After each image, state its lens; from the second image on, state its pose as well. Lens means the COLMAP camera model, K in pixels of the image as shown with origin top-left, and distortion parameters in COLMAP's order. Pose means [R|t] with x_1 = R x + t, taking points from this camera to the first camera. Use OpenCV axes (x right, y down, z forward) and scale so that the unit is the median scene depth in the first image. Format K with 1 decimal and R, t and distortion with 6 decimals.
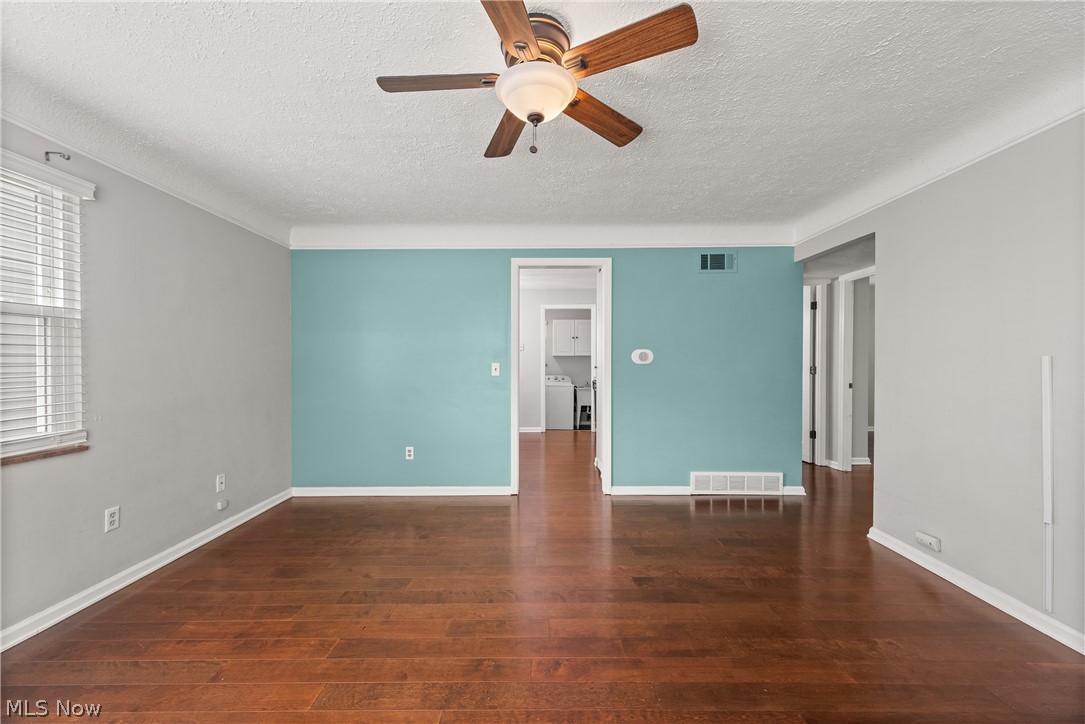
lens RADIAL K [[425.3, 0, 533.6], [0, 425.3, 362.3], [0, 0, 1]] dist [0.012583, -0.002581]
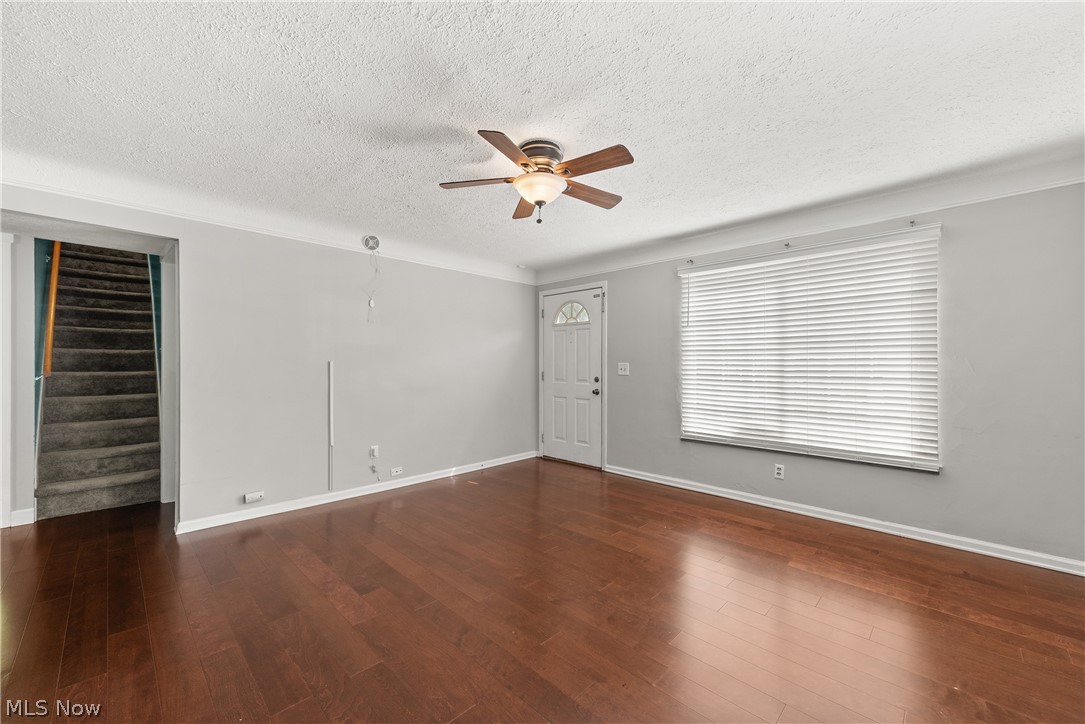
lens RADIAL K [[425.3, 0, 541.5], [0, 425.3, 366.8], [0, 0, 1]] dist [0.012583, -0.002581]
pose [[-0.716643, -0.002821, 0.697434, -0.428175], [-0.000806, 0.999995, 0.003217, 0.000086], [-0.697440, 0.001744, -0.716642, 0.852309]]
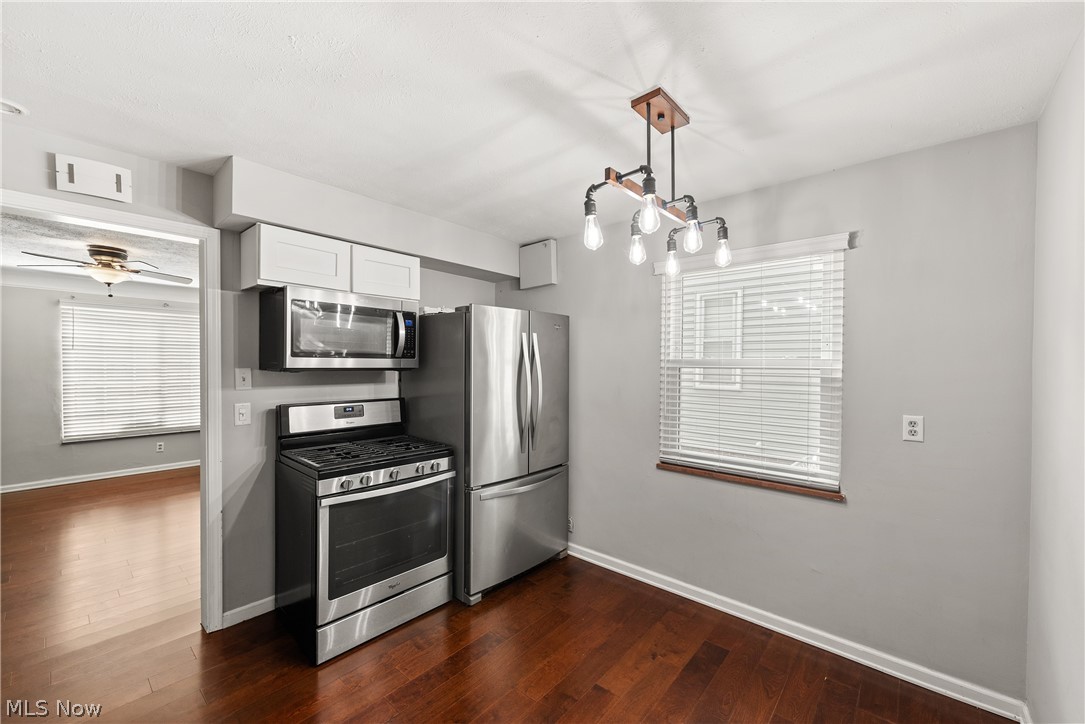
lens RADIAL K [[425.3, 0, 539.7], [0, 425.3, 368.6], [0, 0, 1]] dist [0.012583, -0.002581]
pose [[-0.651998, 0.007163, -0.758187, 0.151316], [-0.007107, 0.999854, 0.015558, -0.075218], [0.758187, 0.015532, -0.651852, 1.831571]]
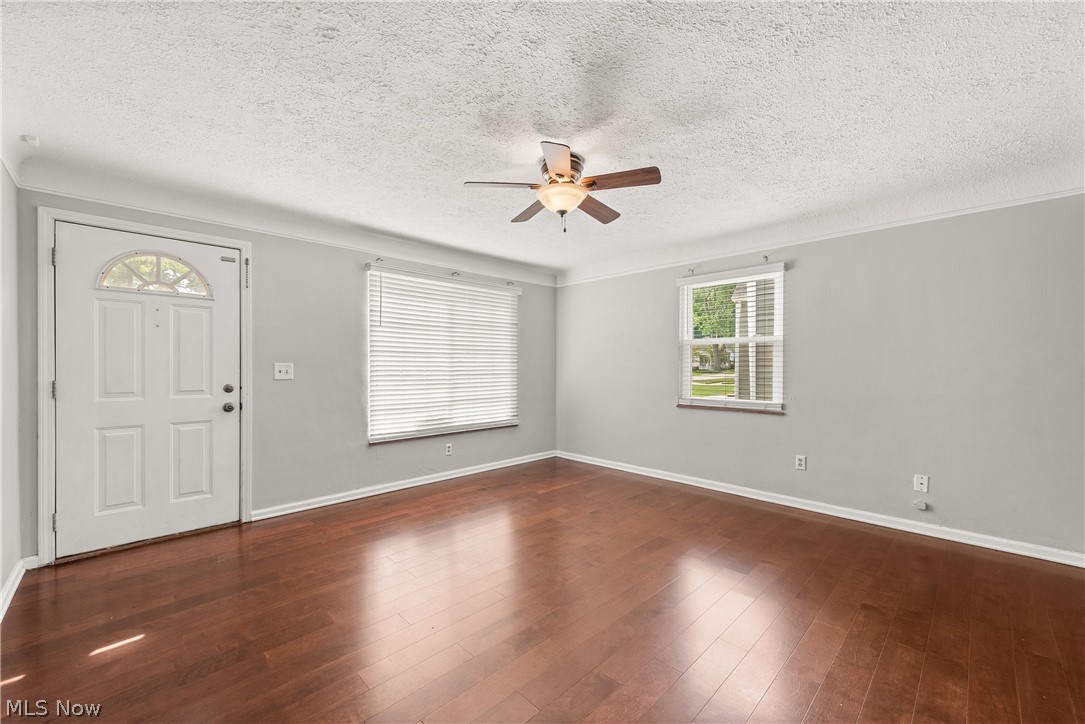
lens RADIAL K [[425.3, 0, 547.5], [0, 425.3, 367.0], [0, 0, 1]] dist [0.012583, -0.002581]
pose [[-0.704244, 0.002232, -0.709955, 0.560039], [0.000192, 0.999996, 0.002953, -0.001960], [0.709958, 0.001944, -0.704241, 0.852958]]
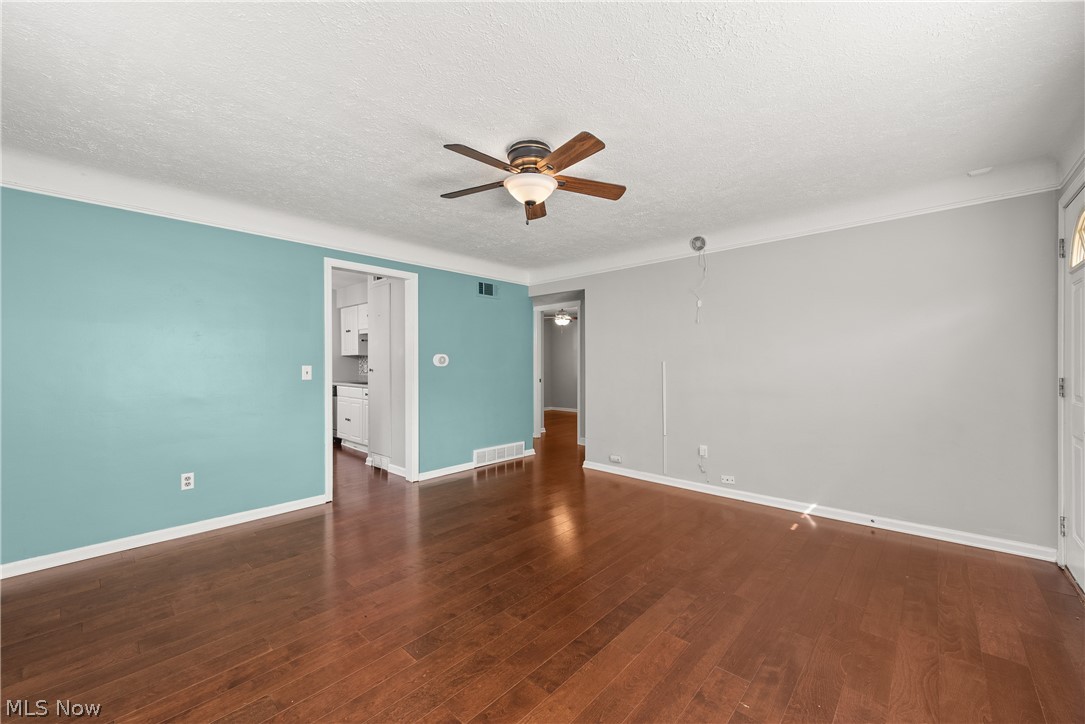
lens RADIAL K [[425.3, 0, 544.1], [0, 425.3, 364.4], [0, 0, 1]] dist [0.012583, -0.002581]
pose [[0.672378, -0.000441, 0.740208, -0.439188], [0.001969, 0.999997, -0.001193, 0.000016], [-0.740205, 0.002260, 0.672377, -0.019062]]
